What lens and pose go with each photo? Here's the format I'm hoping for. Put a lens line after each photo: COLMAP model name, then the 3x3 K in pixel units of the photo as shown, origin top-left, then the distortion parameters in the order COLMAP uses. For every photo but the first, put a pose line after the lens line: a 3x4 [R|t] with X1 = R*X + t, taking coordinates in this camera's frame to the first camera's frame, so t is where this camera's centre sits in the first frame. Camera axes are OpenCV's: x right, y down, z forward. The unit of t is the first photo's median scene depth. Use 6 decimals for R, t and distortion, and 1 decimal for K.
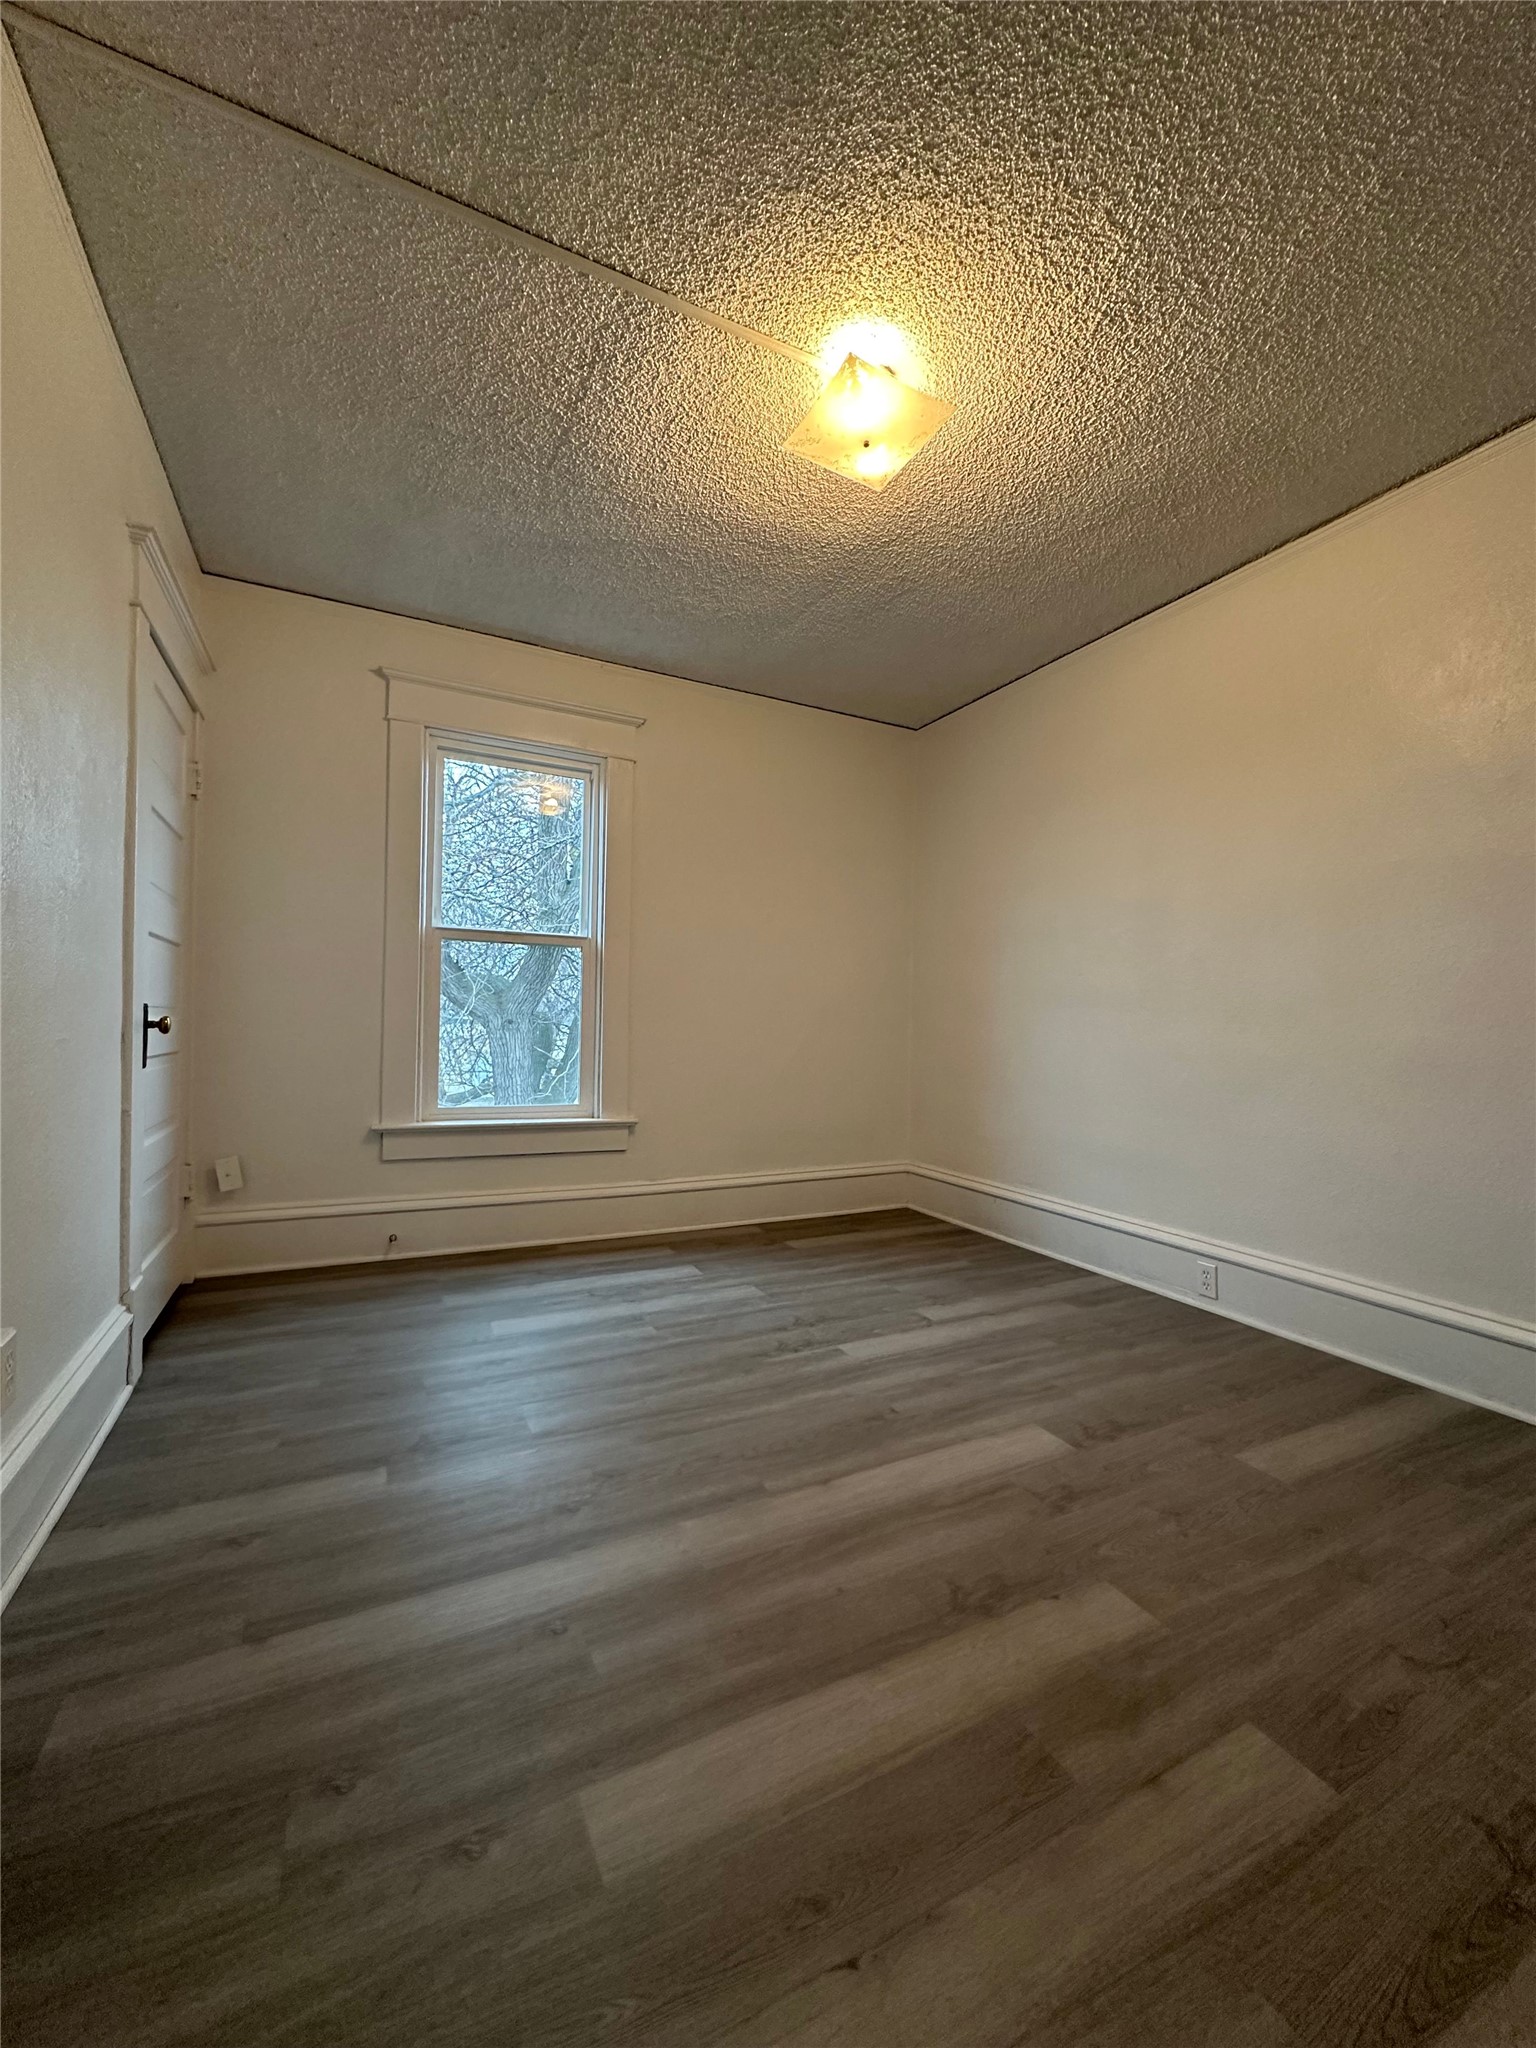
lens RADIAL K [[812.7, 0, 768.8], [0, 812.7, 1021.3], [0, 0, 1]] dist [-0.003162, -0.000022]
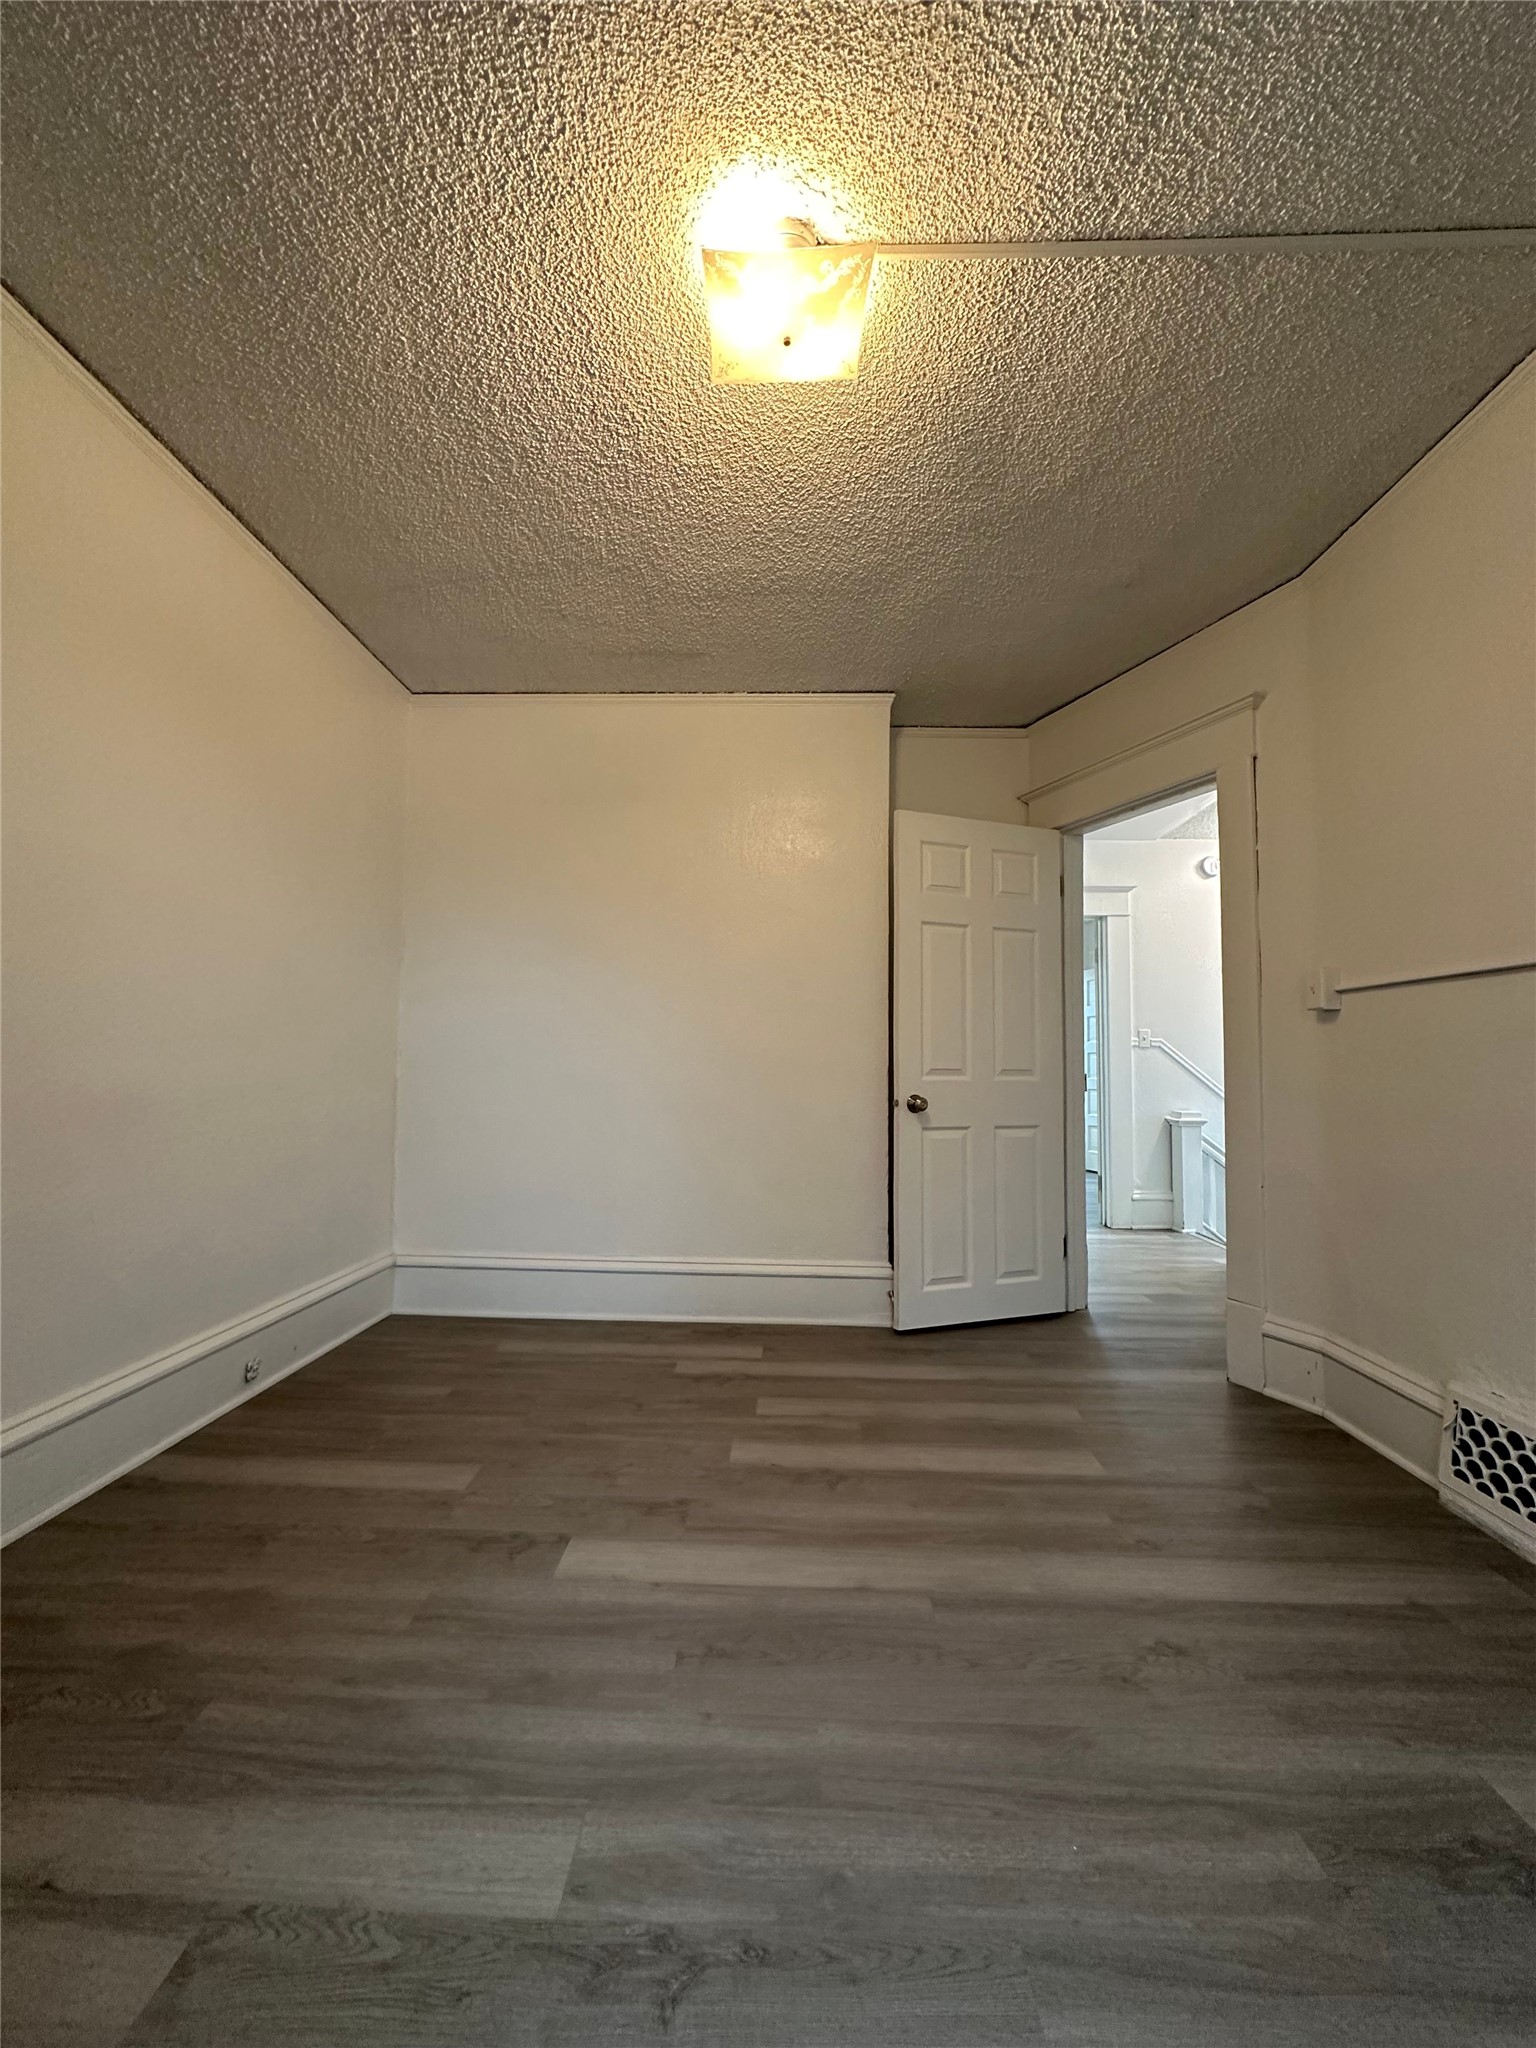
lens RADIAL K [[812.7, 0, 765.8], [0, 812.7, 1027.0], [0, 0, 1]] dist [-0.003162, -0.000022]
pose [[-0.878049, 0.001600, 0.478569, -0.253992], [-0.021077, 0.998895, -0.042011, -0.008884], [-0.478107, -0.046974, -0.877044, 1.772991]]
